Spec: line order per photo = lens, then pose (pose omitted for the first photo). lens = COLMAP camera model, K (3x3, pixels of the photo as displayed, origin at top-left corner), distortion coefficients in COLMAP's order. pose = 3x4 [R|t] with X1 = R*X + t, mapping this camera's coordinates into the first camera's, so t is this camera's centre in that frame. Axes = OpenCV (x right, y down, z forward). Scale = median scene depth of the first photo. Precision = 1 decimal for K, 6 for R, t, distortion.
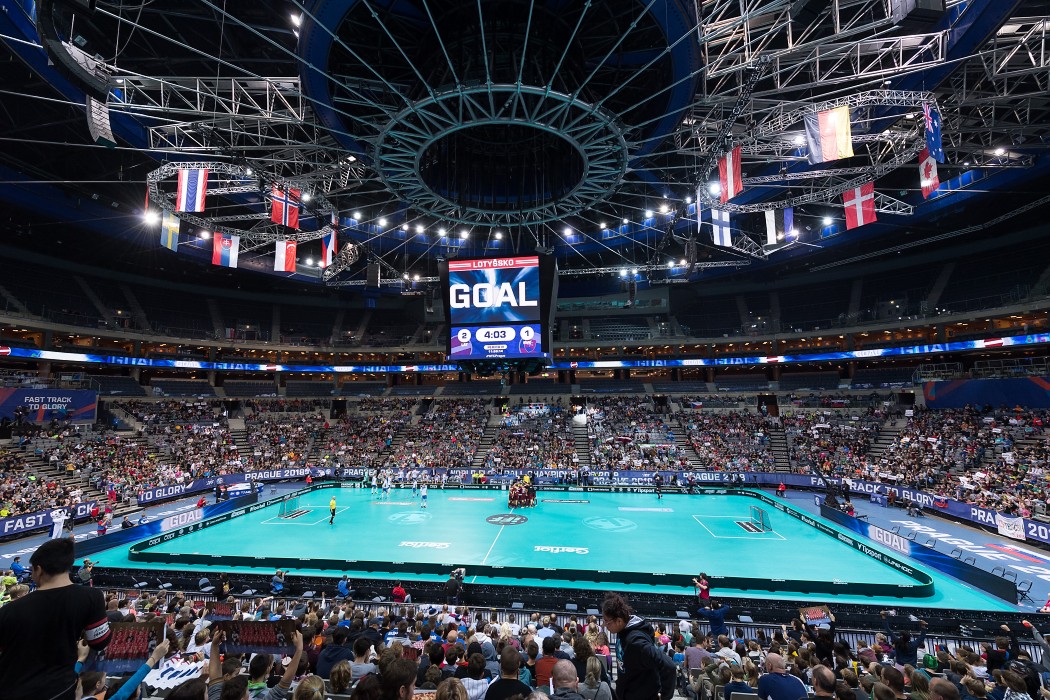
lens RADIAL K [[443.9, 0, 521.6], [0, 443.9, 345.1], [0, 0, 1]] dist [0.006364, -0.000084]
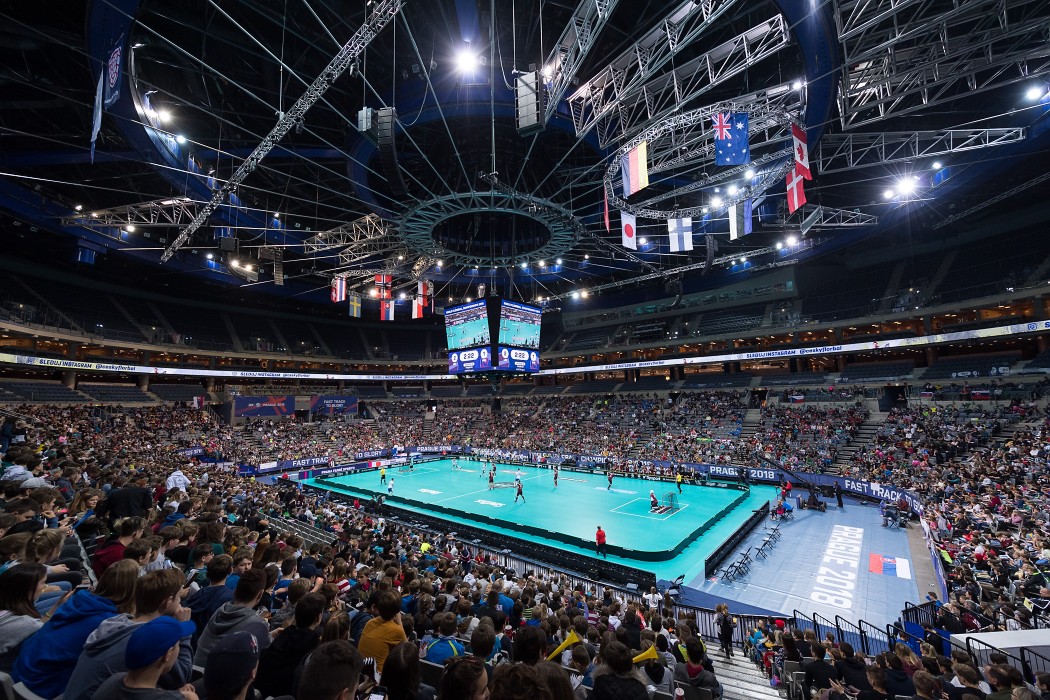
lens RADIAL K [[423.9, 0, 517.8], [0, 423.9, 343.9], [0, 0, 1]] dist [0.015389, -0.003041]
pose [[0.836985, -0.085306, -0.540536, 0.573073], [0.087351, 0.995936, -0.021919, -0.012595], [0.540210, -0.028870, 0.841035, -0.063919]]
